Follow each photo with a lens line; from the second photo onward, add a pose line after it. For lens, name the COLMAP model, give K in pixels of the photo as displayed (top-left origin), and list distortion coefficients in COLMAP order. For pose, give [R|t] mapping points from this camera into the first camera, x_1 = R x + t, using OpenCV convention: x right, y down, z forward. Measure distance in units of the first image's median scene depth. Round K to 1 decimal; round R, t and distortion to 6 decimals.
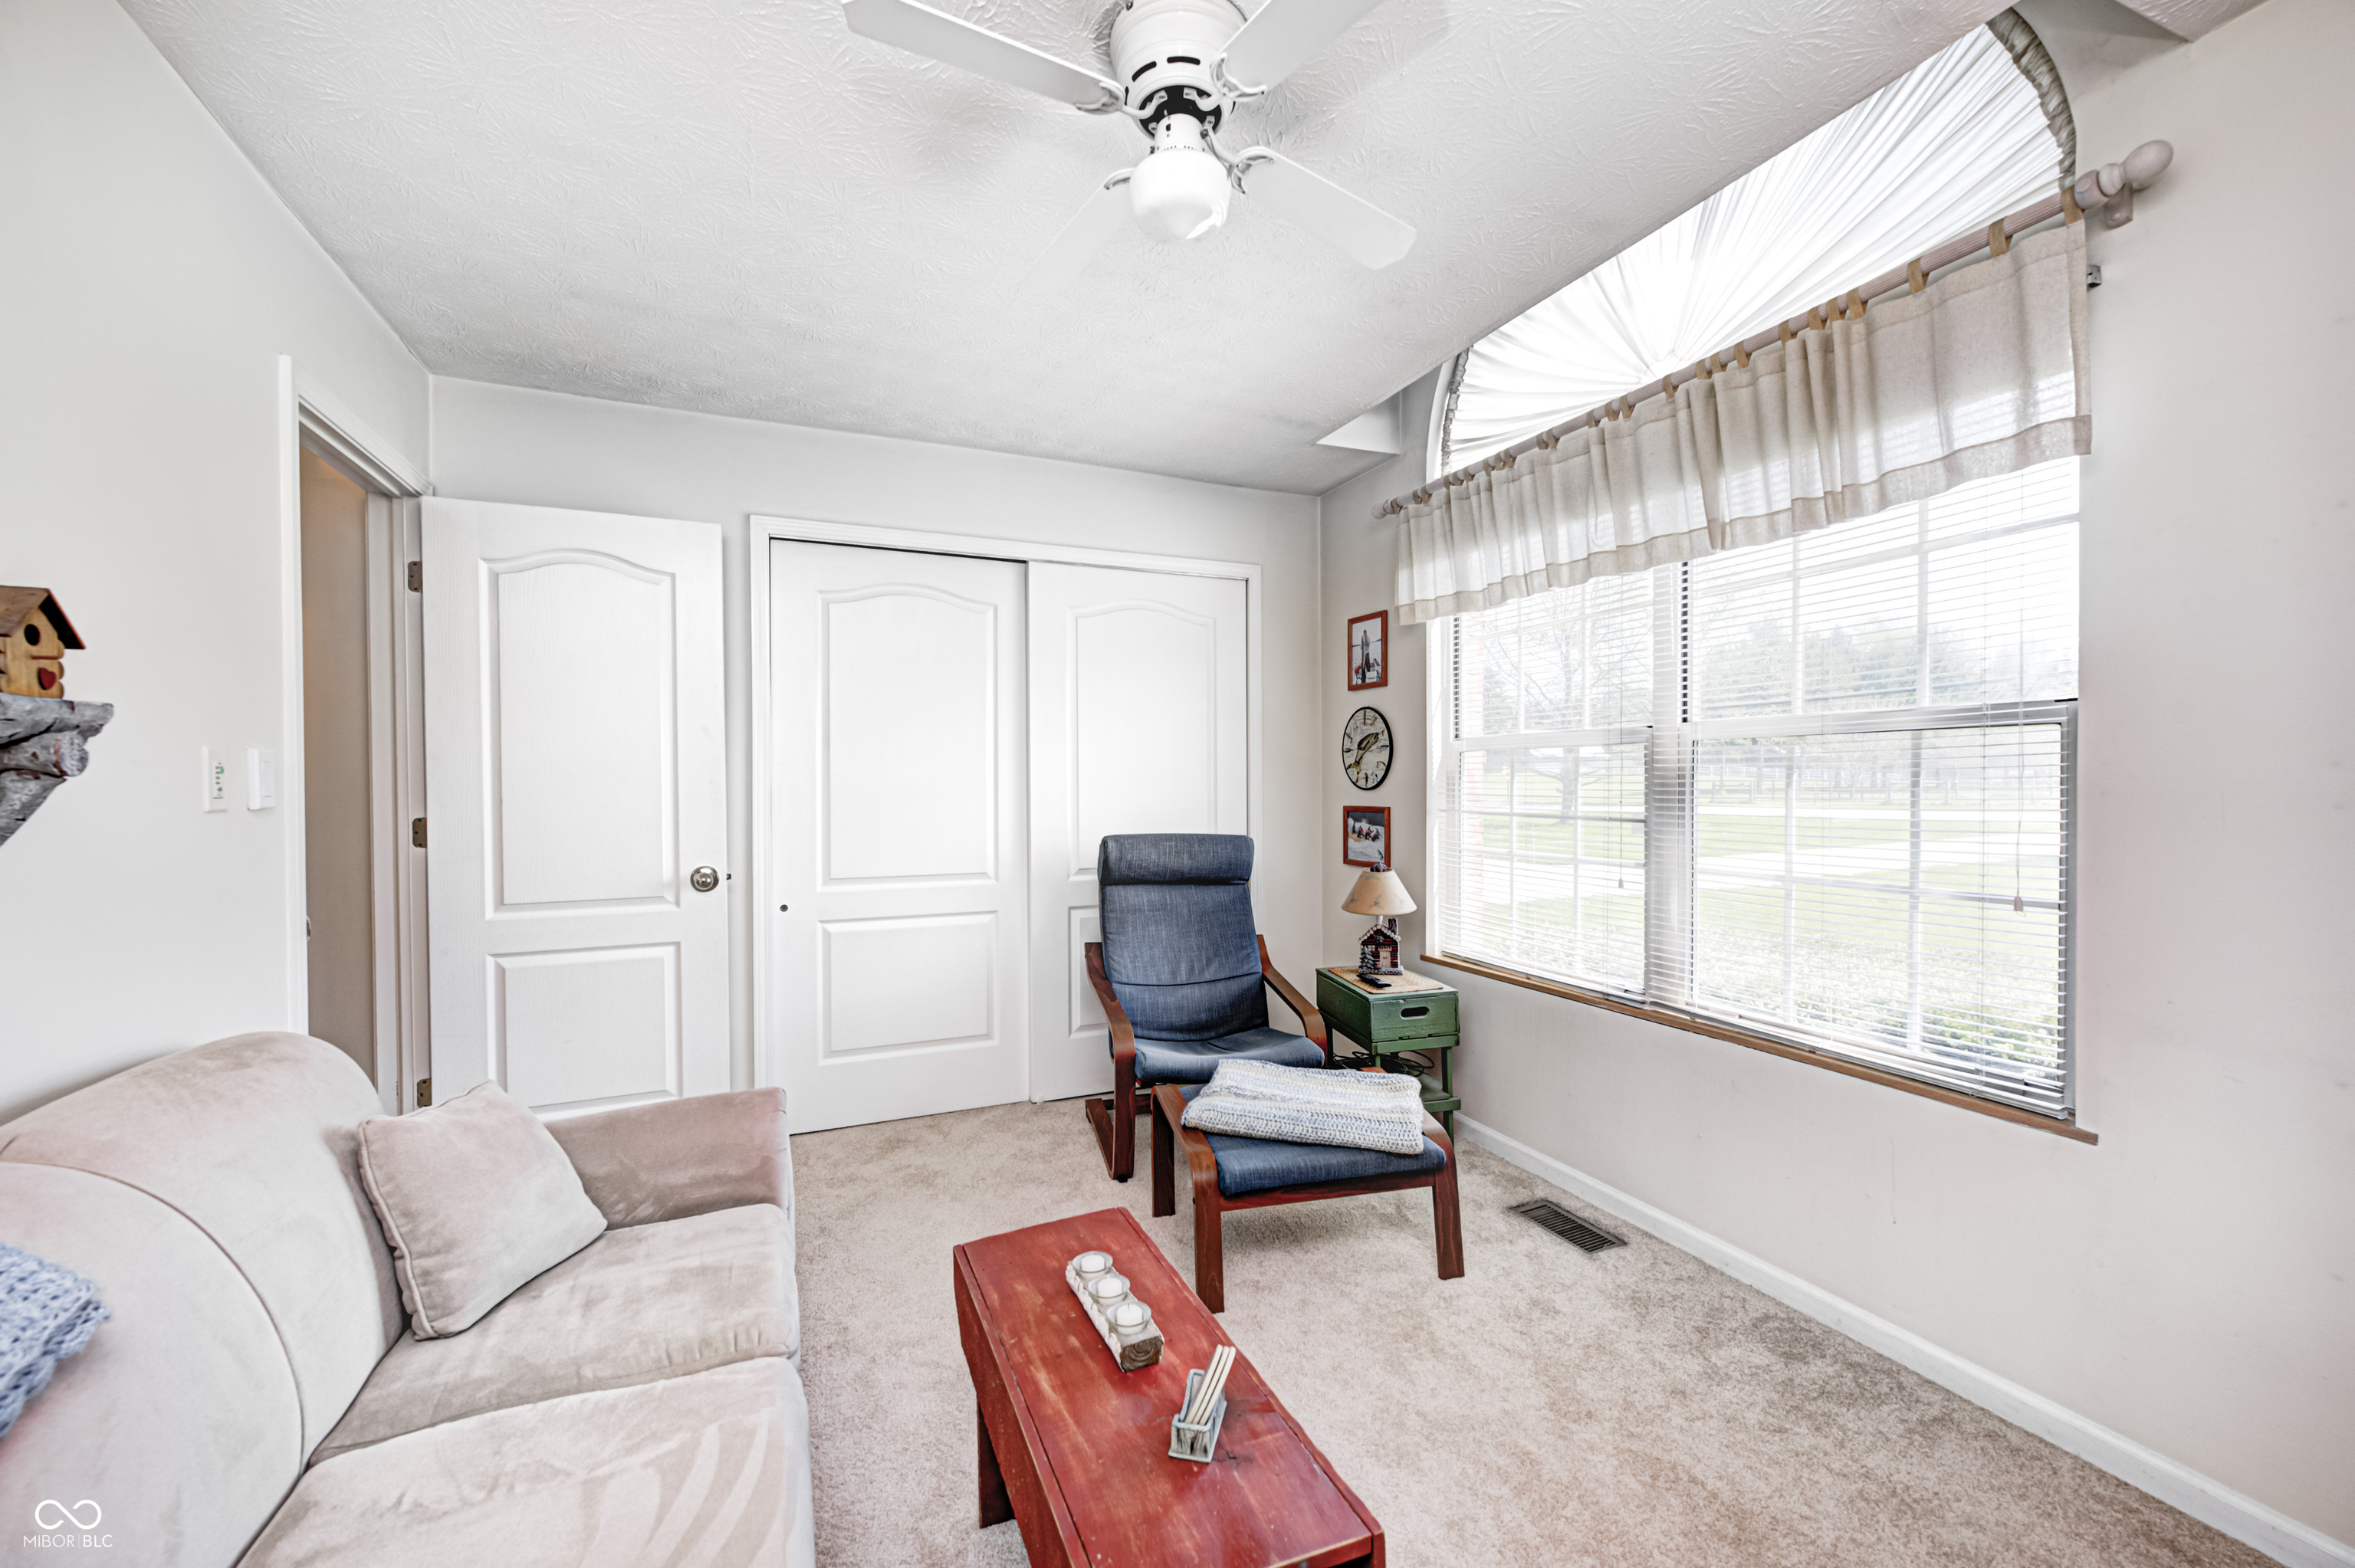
lens RADIAL K [[920.4, 0, 1178.6], [0, 920.4, 788.3], [0, 0, 1]] dist [0.000725, 0.000014]
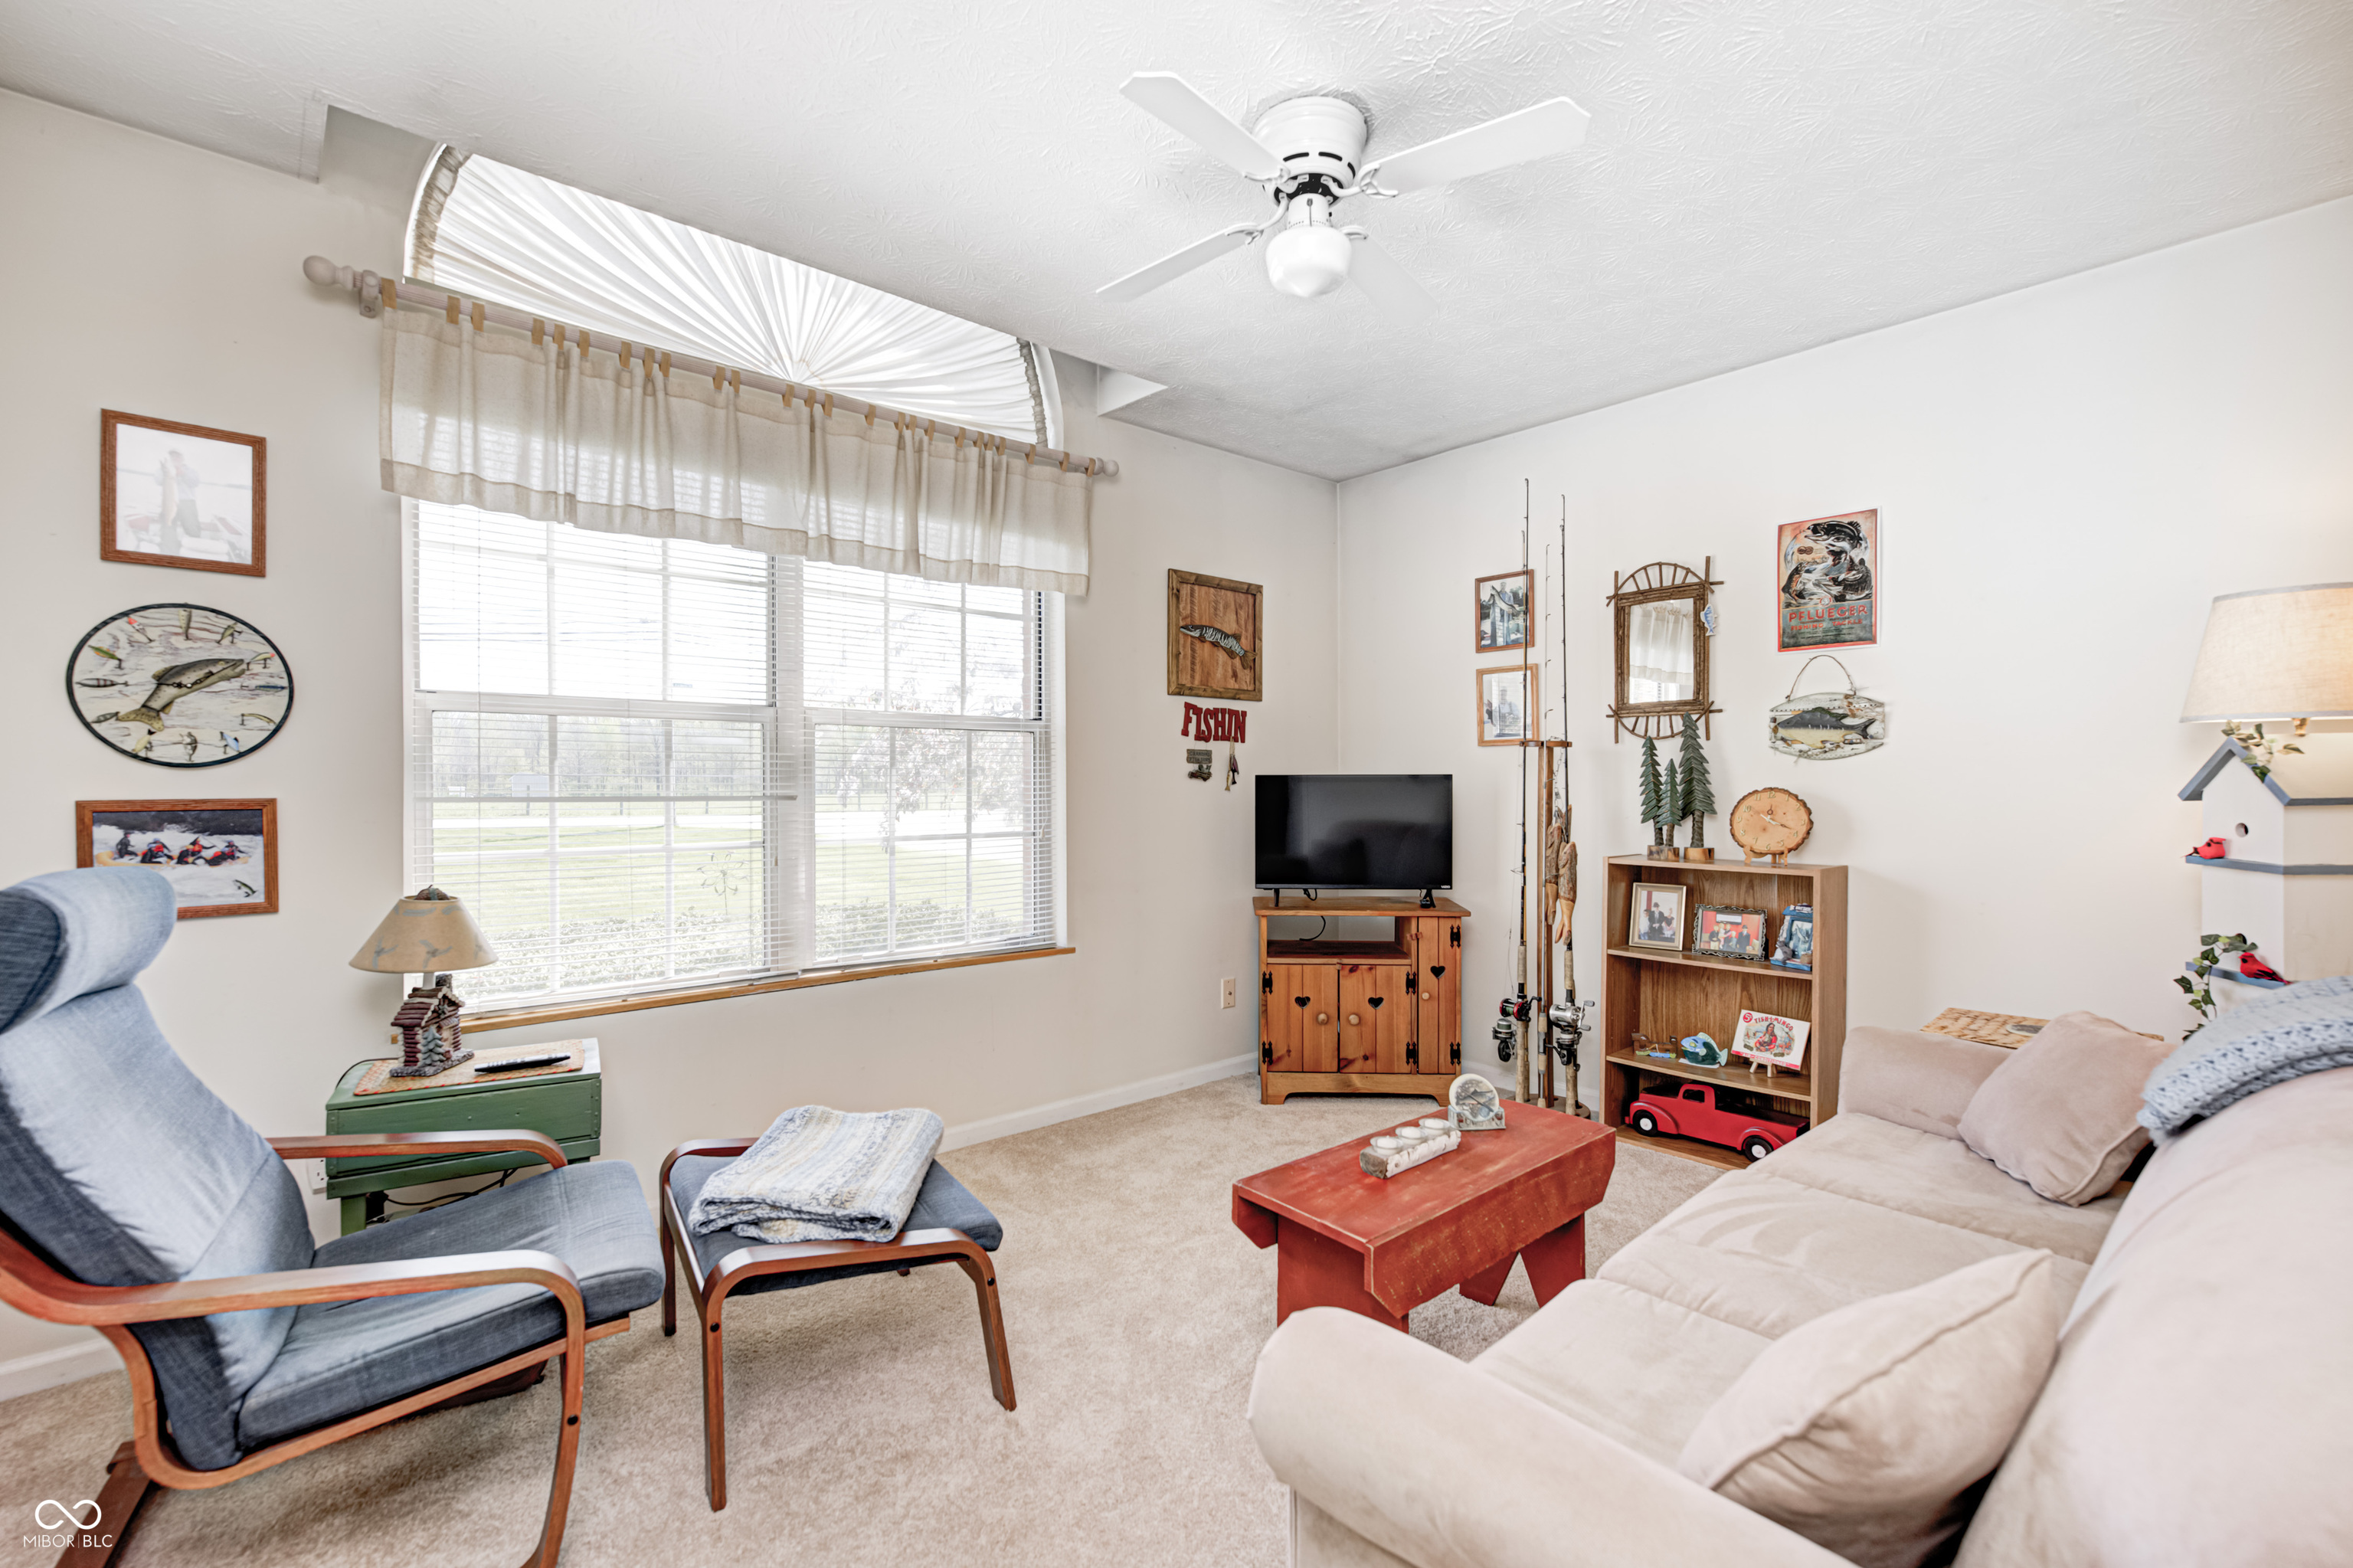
lens RADIAL K [[1031.8, 0, 1175.6], [0, 1031.8, 784.8], [0, 0, 1]] dist [0.002022, -0.000021]
pose [[-0.304496, 0.006322, 0.952493, -0.518580], [0.013474, 0.999907, -0.002329, 0.020726], [-0.952418, 0.012125, -0.304552, 0.668484]]
